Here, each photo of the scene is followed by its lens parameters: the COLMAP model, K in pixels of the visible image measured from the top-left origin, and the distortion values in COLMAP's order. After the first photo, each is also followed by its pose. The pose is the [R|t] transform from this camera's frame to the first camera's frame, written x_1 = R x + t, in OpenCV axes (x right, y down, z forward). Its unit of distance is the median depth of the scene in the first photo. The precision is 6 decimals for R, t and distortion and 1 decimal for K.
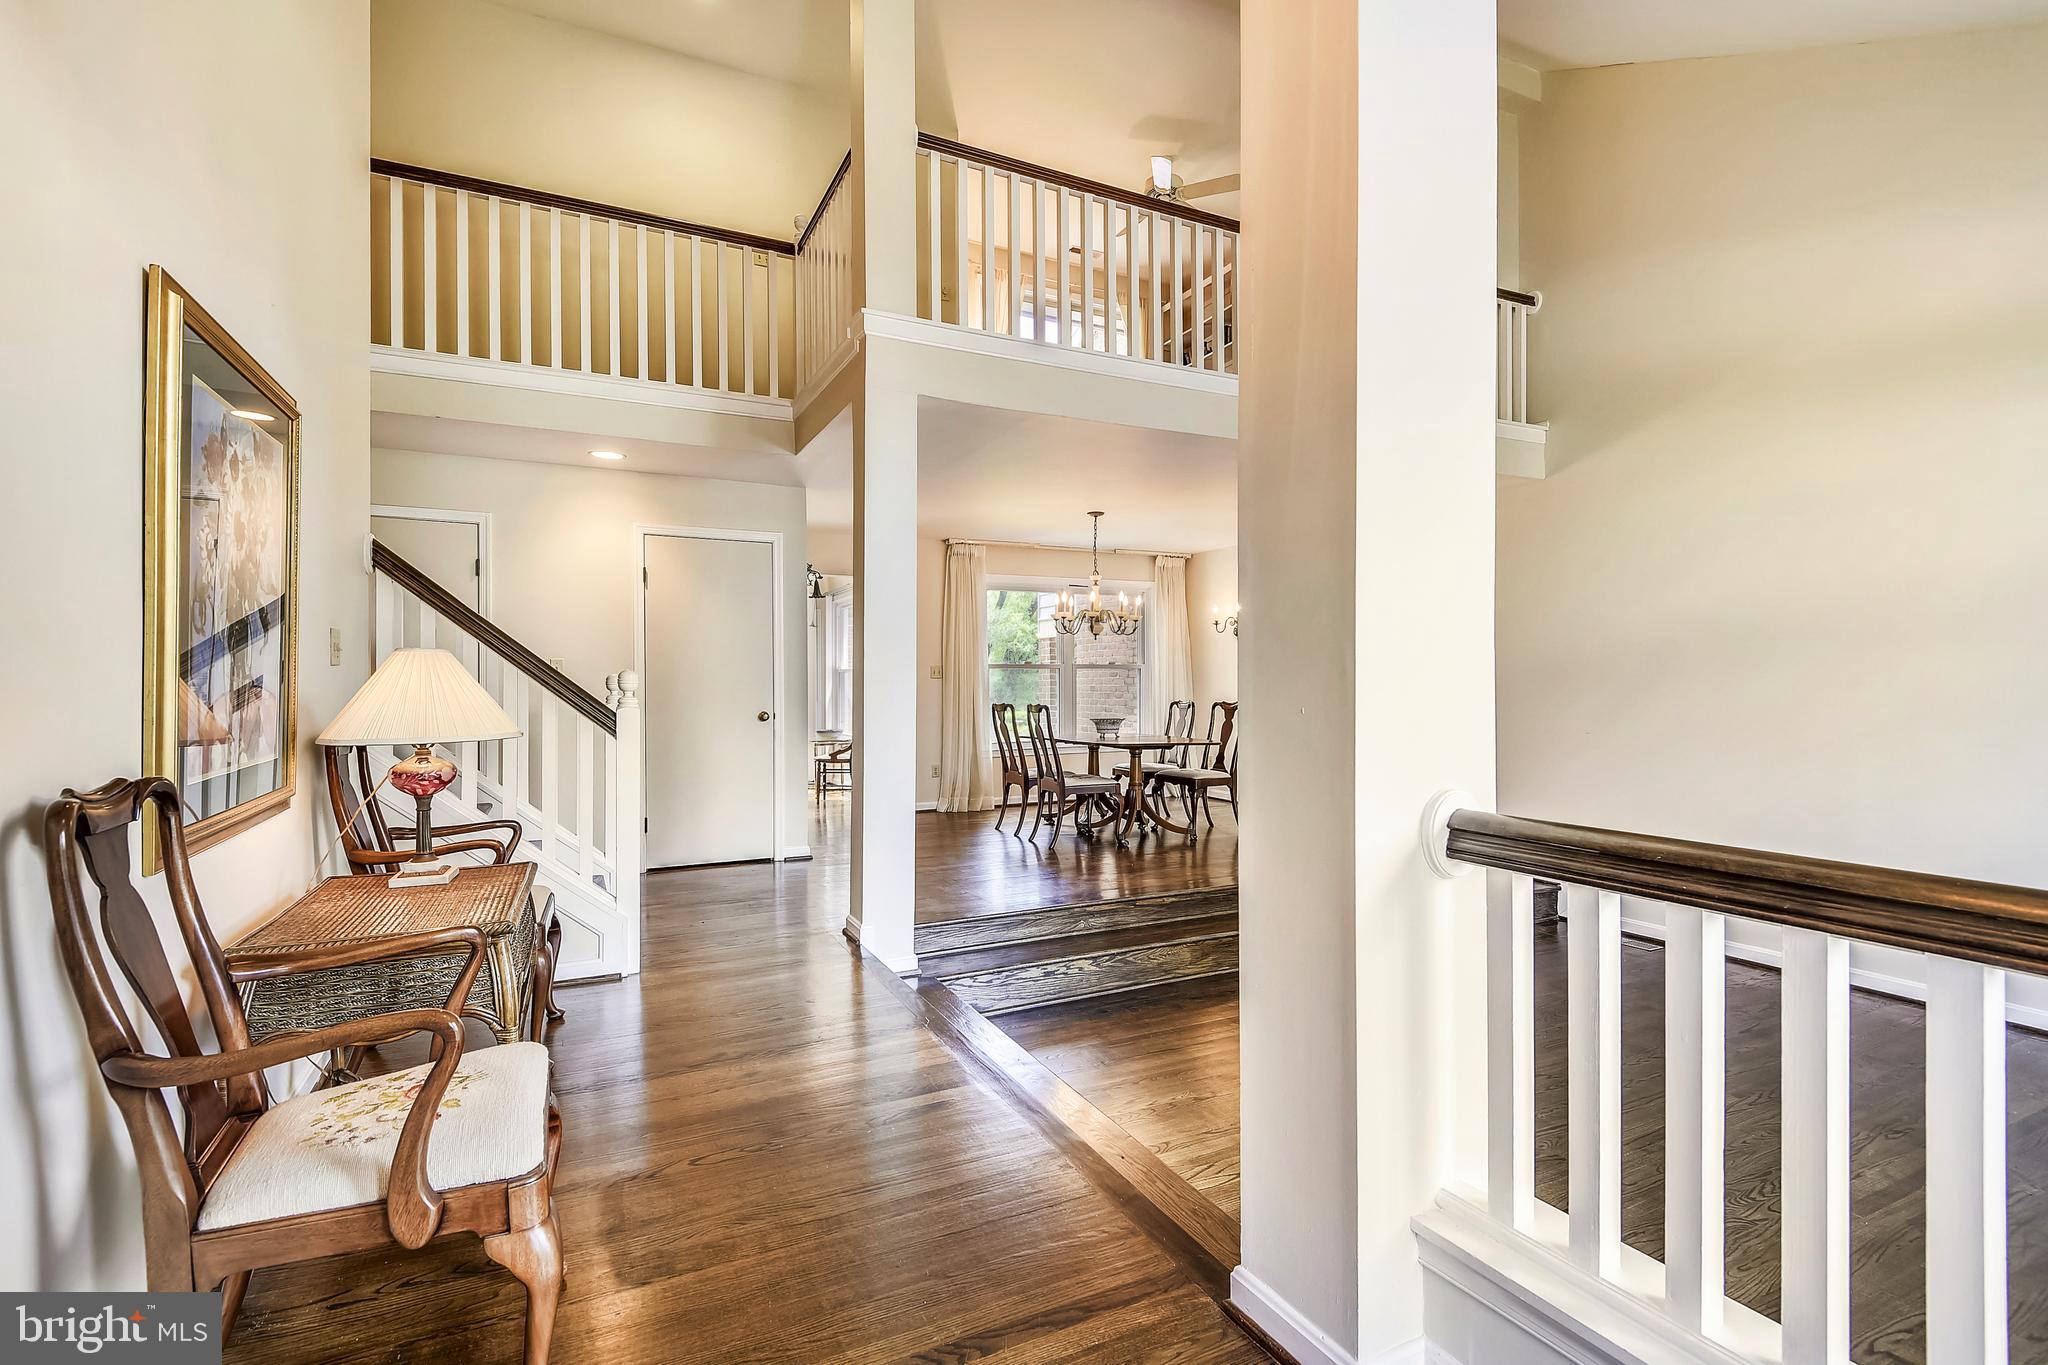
lens RADIAL K [[938.4, 0, 1027.8], [0, 938.4, 705.9], [0, 0, 1]] dist [0.019828, -0.013073]
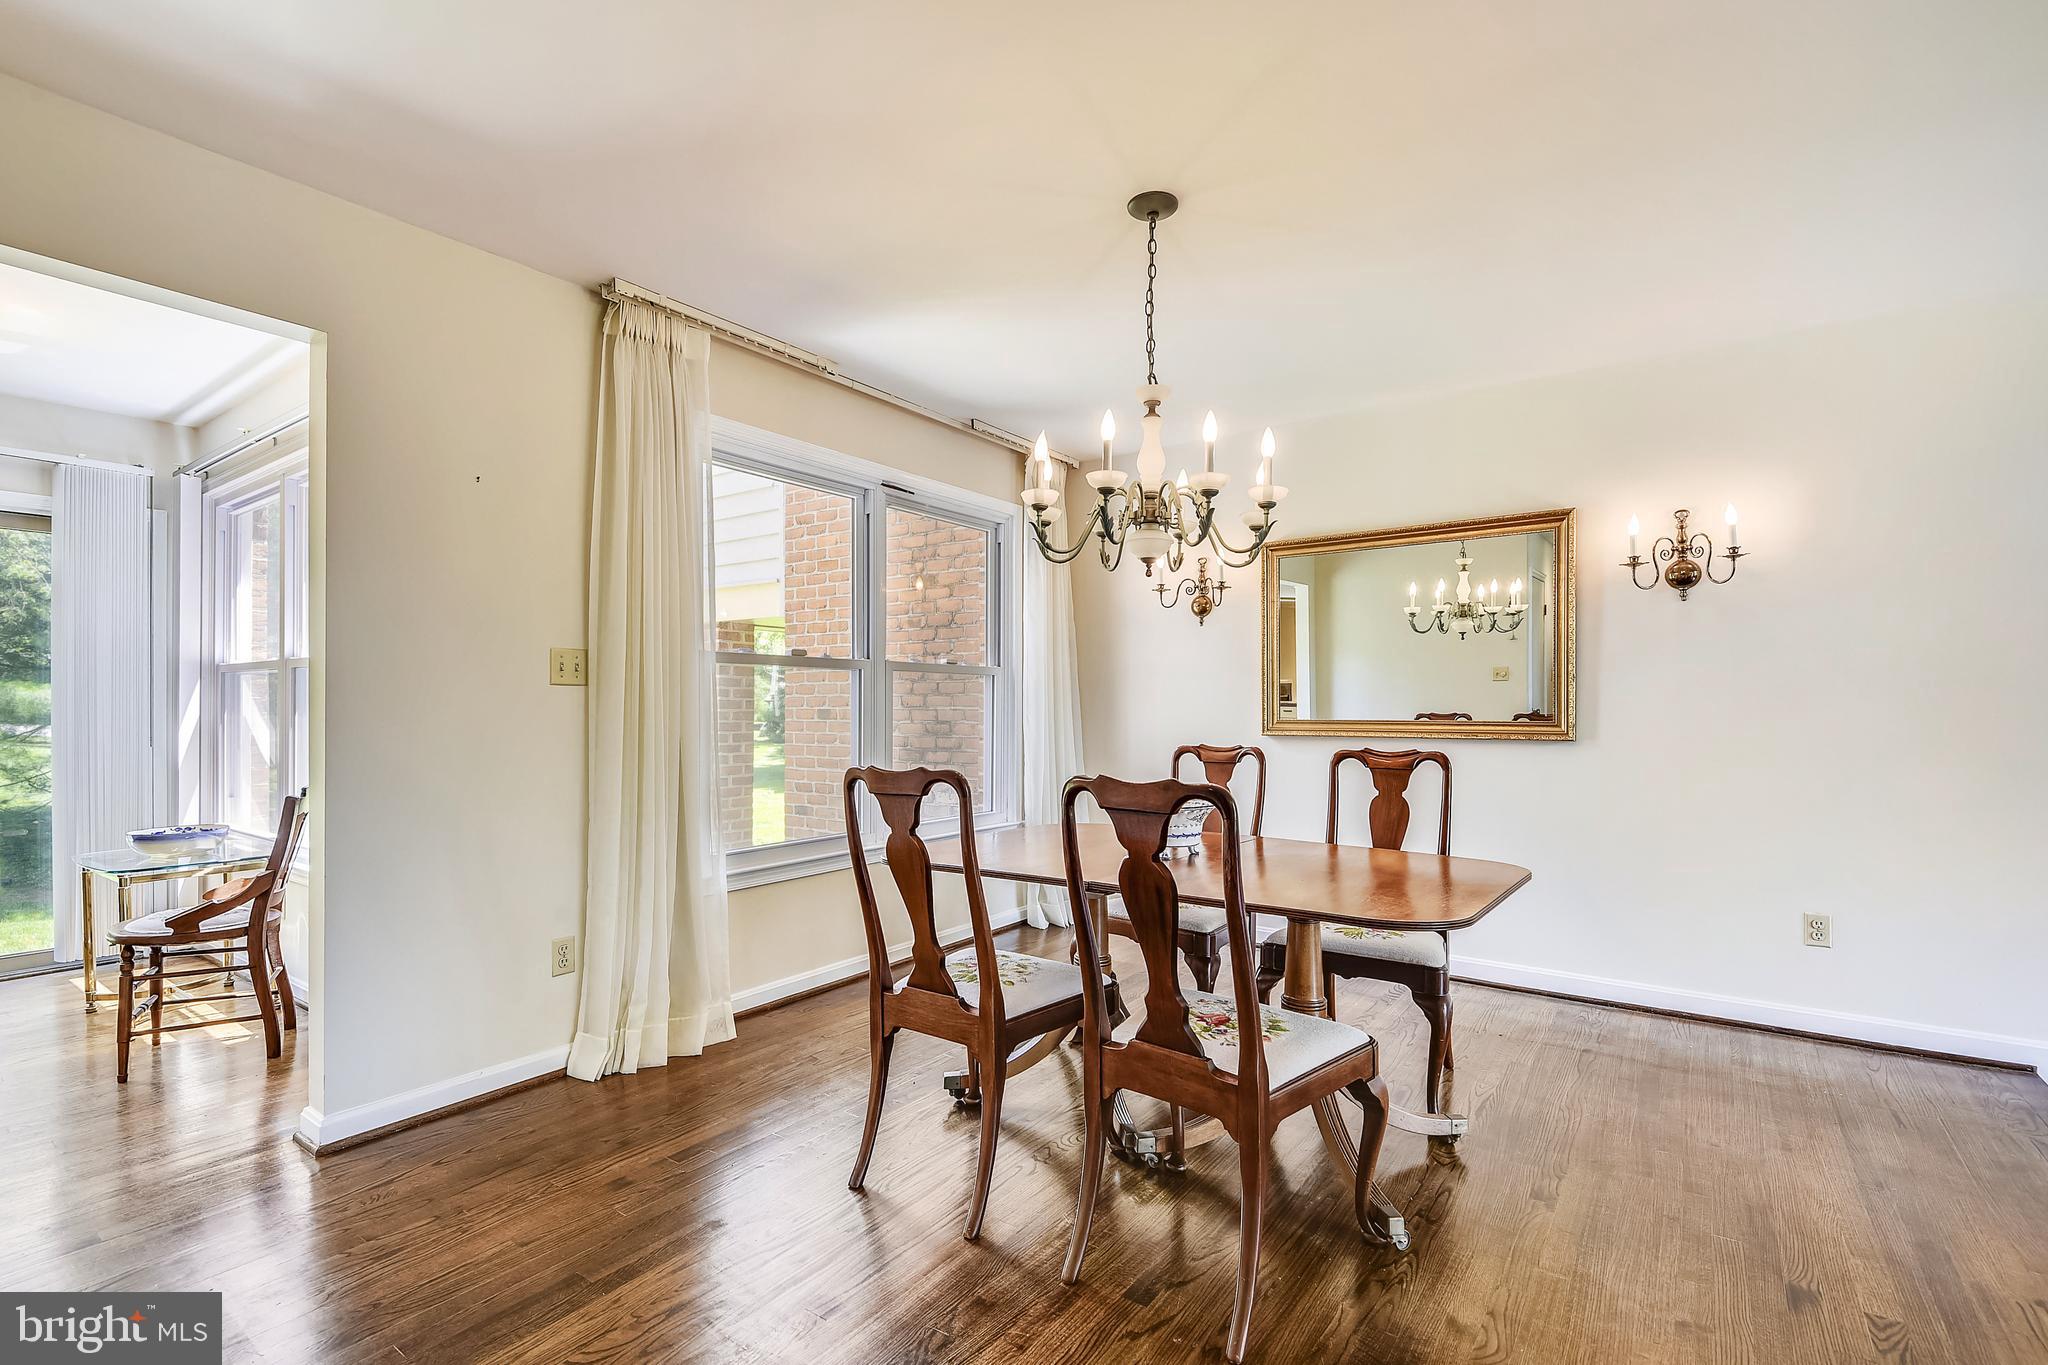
lens RADIAL K [[938.4, 0, 1027.8], [0, 938.4, 705.9], [0, 0, 1]] dist [0.019828, -0.013073]
pose [[0.892983, 0.006660, 0.450041, -0.103874], [-0.001031, 0.999918, -0.012752, -0.017161], [-0.450089, 0.010923, 0.892917, 0.625955]]
